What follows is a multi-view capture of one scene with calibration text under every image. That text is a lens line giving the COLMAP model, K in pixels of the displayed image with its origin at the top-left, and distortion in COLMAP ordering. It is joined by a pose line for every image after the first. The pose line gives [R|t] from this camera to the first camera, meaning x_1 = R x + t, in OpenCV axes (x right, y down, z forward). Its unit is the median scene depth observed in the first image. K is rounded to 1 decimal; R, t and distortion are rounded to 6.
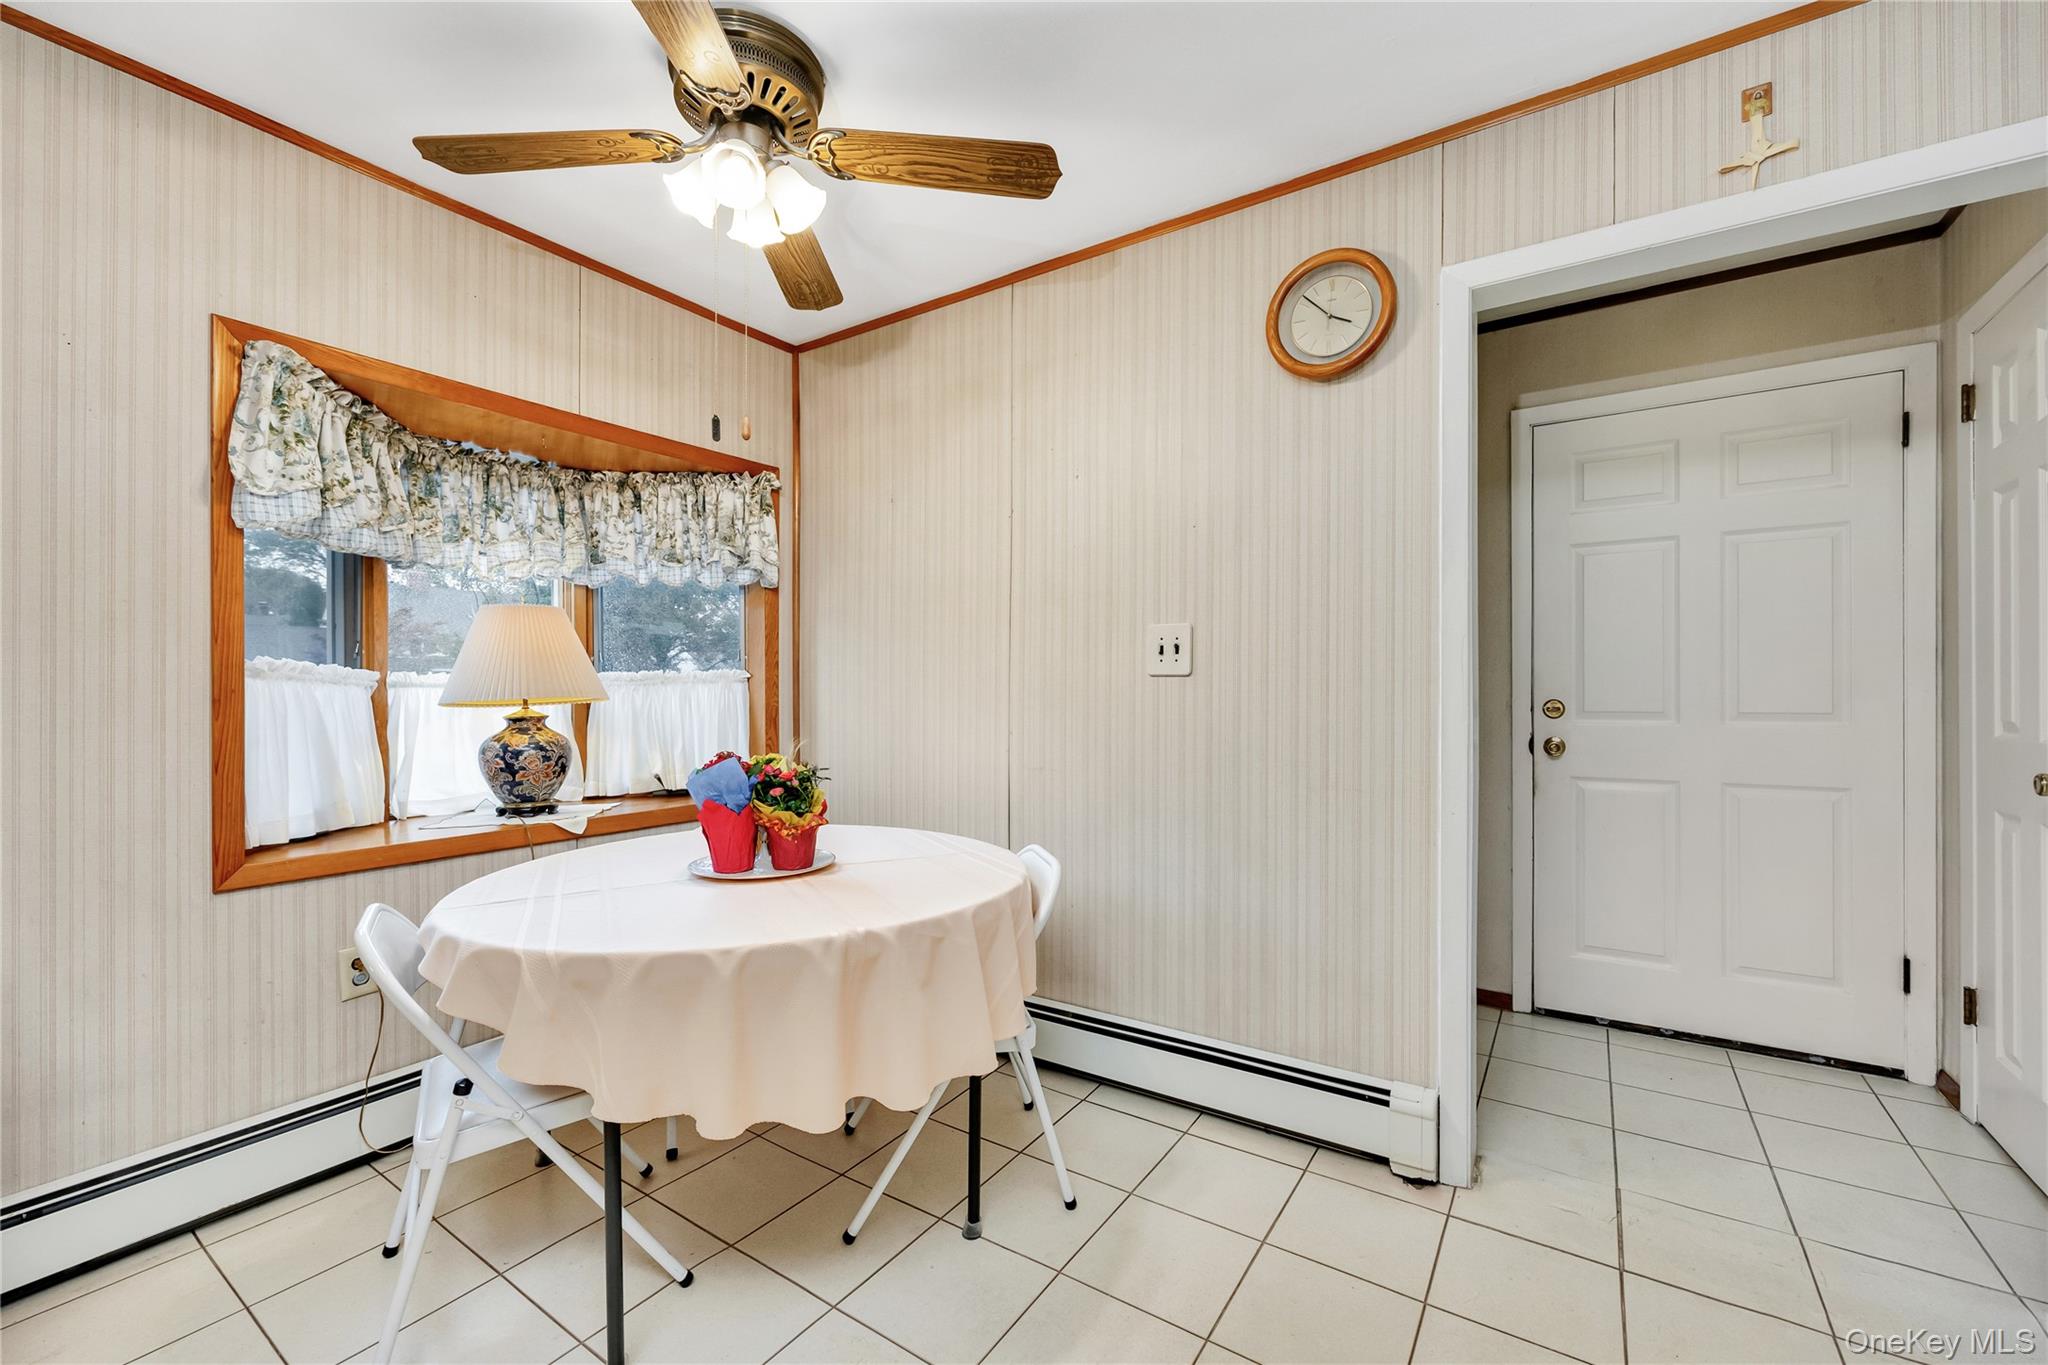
lens RADIAL K [[836.9, 0, 1020.2], [0, 836.9, 687.6], [0, 0, 1]] dist [-0.001359, -0.000060]
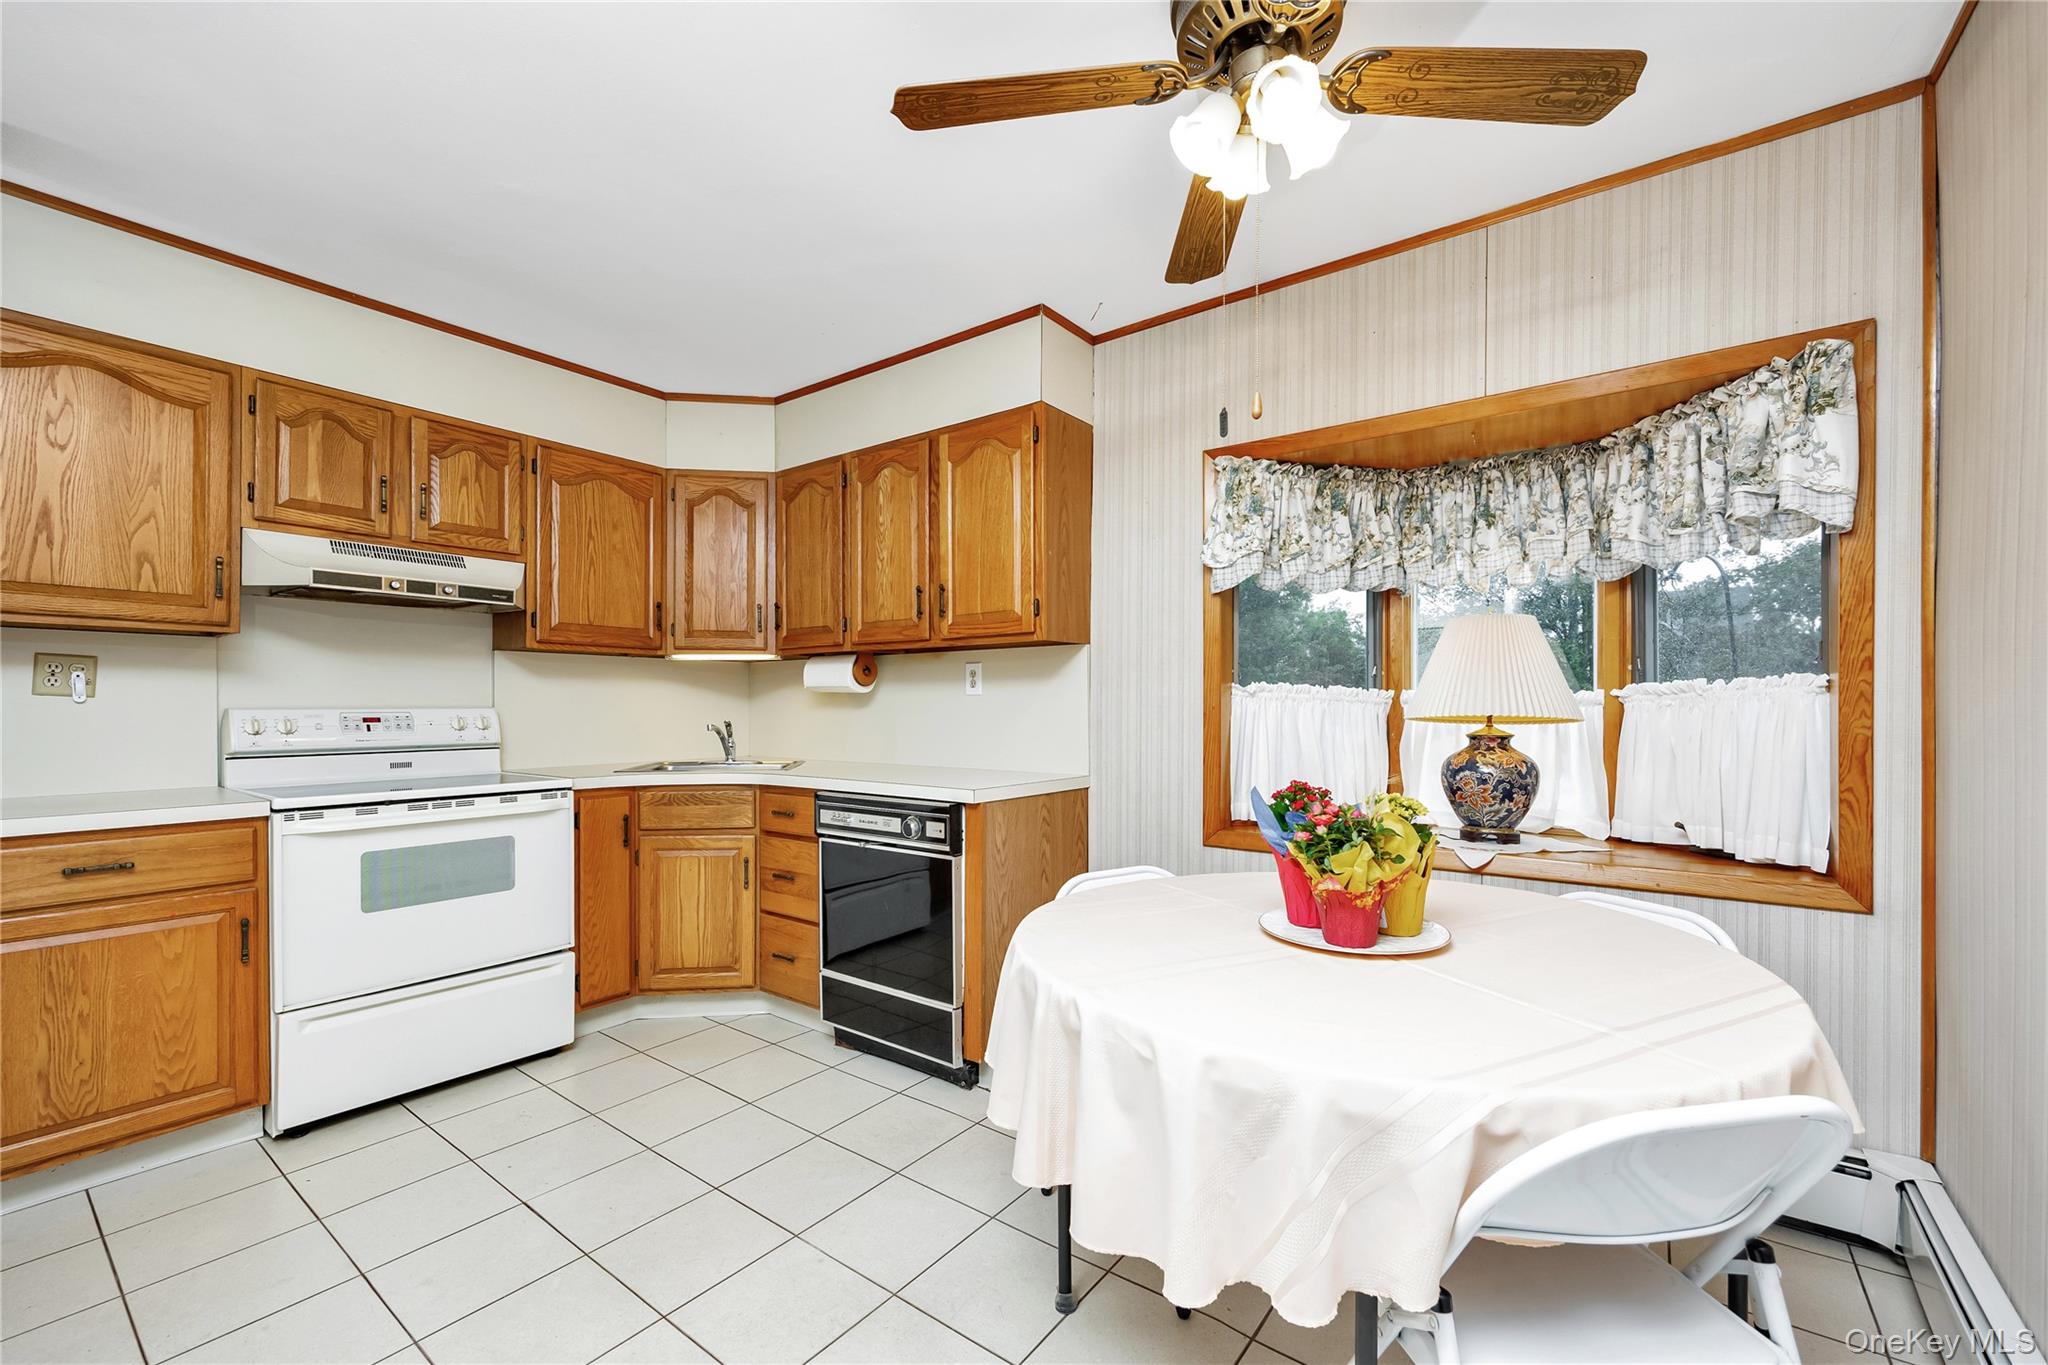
lens RADIAL K [[828.9, 0, 1024.7], [0, 828.9, 704.3], [0, 0, 1]] dist [-0.001071, -0.000047]
pose [[-0.040534, -0.002227, -0.999176, 0.346461], [0.004302, 0.999988, -0.002403, 0.000383], [0.999169, -0.004396, -0.040524, 0.513483]]
